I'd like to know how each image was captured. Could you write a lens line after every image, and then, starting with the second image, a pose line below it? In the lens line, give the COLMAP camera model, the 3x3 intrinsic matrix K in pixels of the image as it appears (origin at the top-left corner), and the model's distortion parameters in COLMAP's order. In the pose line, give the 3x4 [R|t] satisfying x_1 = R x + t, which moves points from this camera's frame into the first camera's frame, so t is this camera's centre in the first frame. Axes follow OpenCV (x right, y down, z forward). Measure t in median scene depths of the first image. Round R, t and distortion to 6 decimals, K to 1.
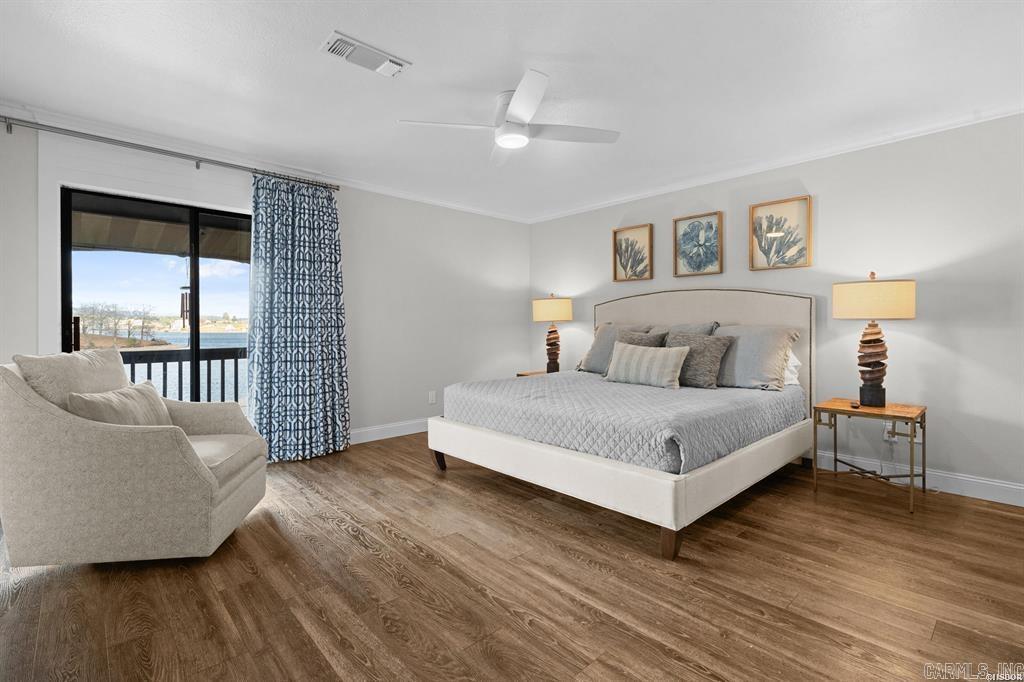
lens RADIAL K [[467.2, 0, 510.0], [0, 467.2, 331.3], [0, 0, 1]] dist [-0.000468, 0.000314]
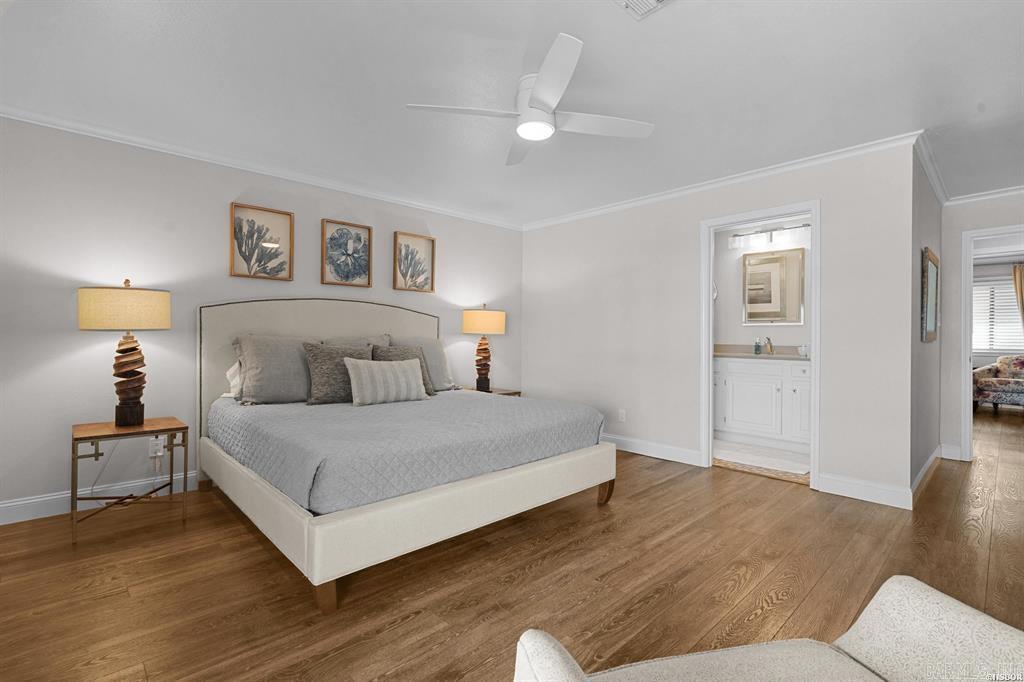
lens RADIAL K [[471.3, 0, 526.3], [0, 471.3, 331.9], [0, 0, 1]] dist [0.049243, 0.000045]
pose [[-0.018035, 0.011159, 0.999775, -0.595256], [0.009317, 0.999896, -0.010992, -0.011562], [-0.999794, 0.009117, -0.018137, 0.674432]]
